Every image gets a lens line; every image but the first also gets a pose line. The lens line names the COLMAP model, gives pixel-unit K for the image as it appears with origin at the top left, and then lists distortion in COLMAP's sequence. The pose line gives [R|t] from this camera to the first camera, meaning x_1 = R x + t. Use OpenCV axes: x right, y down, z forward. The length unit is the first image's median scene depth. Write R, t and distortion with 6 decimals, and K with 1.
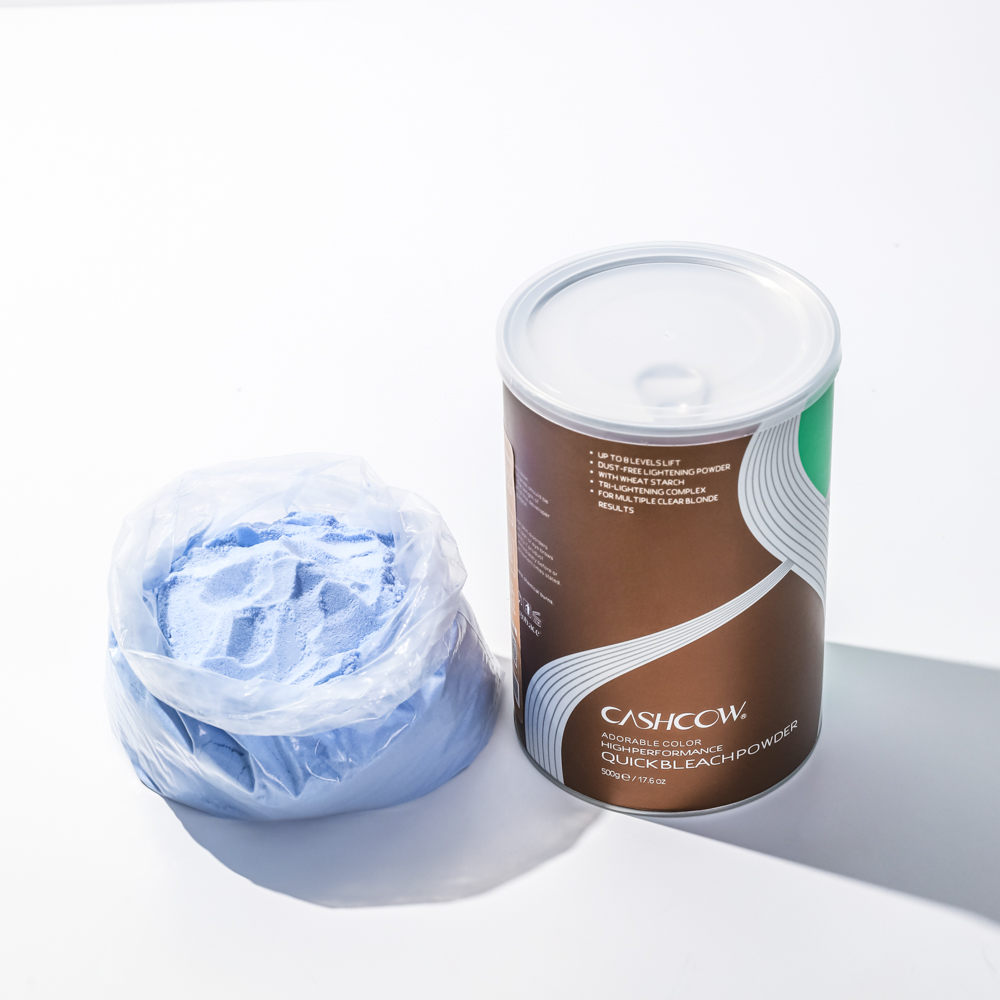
lens RADIAL K [[2955.3, 0, 500.0], [0, 2955.3, 500.0], [0, 0, 1]] dist [-0.018222, 0.128864]
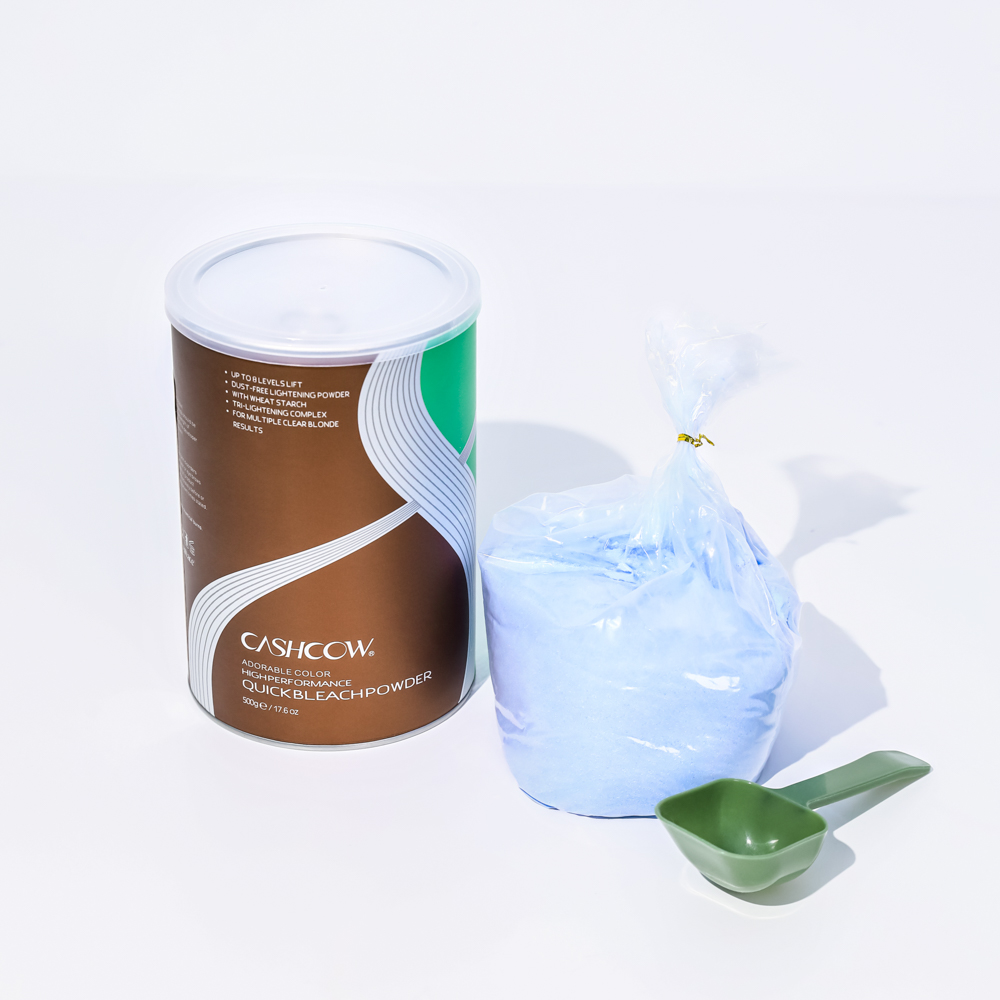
lens RADIAL K [[2955.3, 0, 500.0], [0, 2955.3, 500.0], [0, 0, 1]] dist [-0.018222, 0.128864]
pose [[0.993821, 0.083511, -0.073113, 0.212572], [-0.092845, 0.986446, -0.135291, 0.166894], [0.060824, 0.141243, 0.988105, -0.068890]]
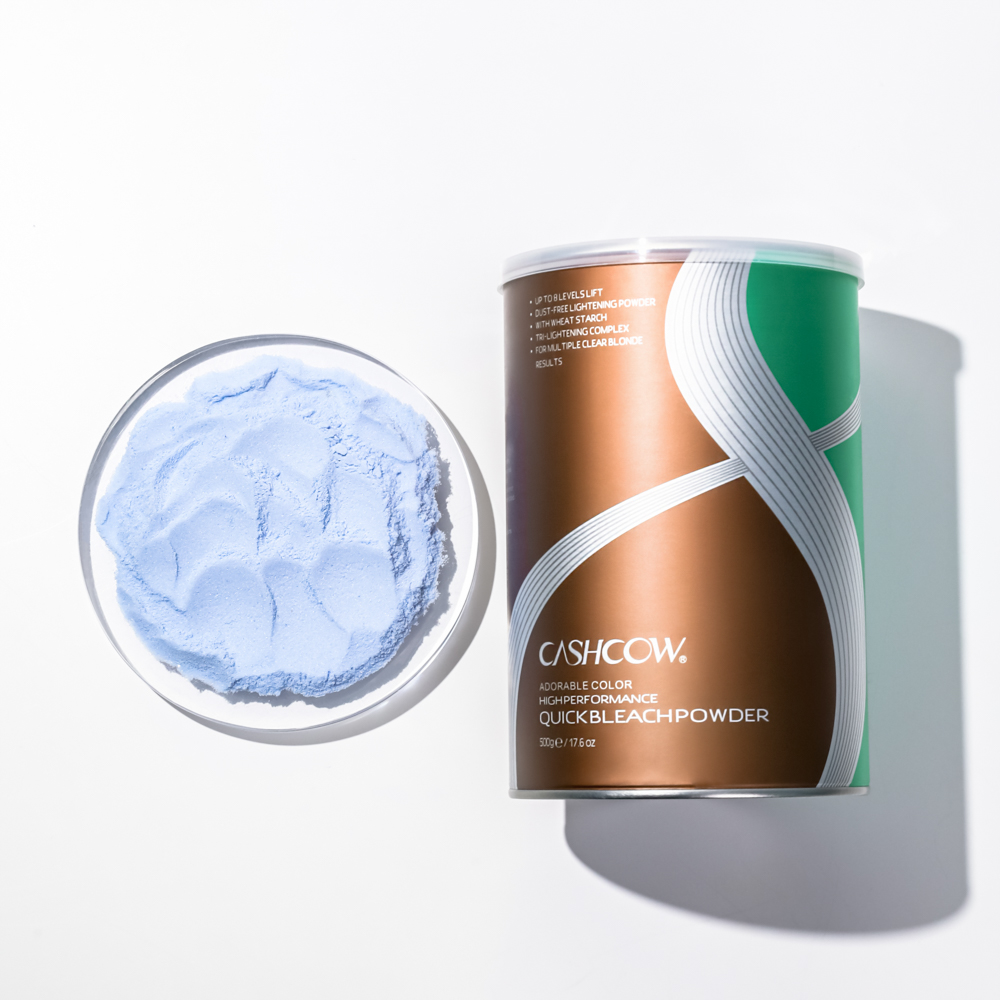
lens RADIAL K [[2955.3, 0, 500.0], [0, 2955.3, 500.0], [0, 0, 1]] dist [-0.018222, 0.128864]
pose [[0.871105, -0.019221, -0.490720, 0.481604], [-0.300852, 0.768891, -0.564176, 0.565401], [0.388155, 0.639091, 0.664002, 0.396868]]
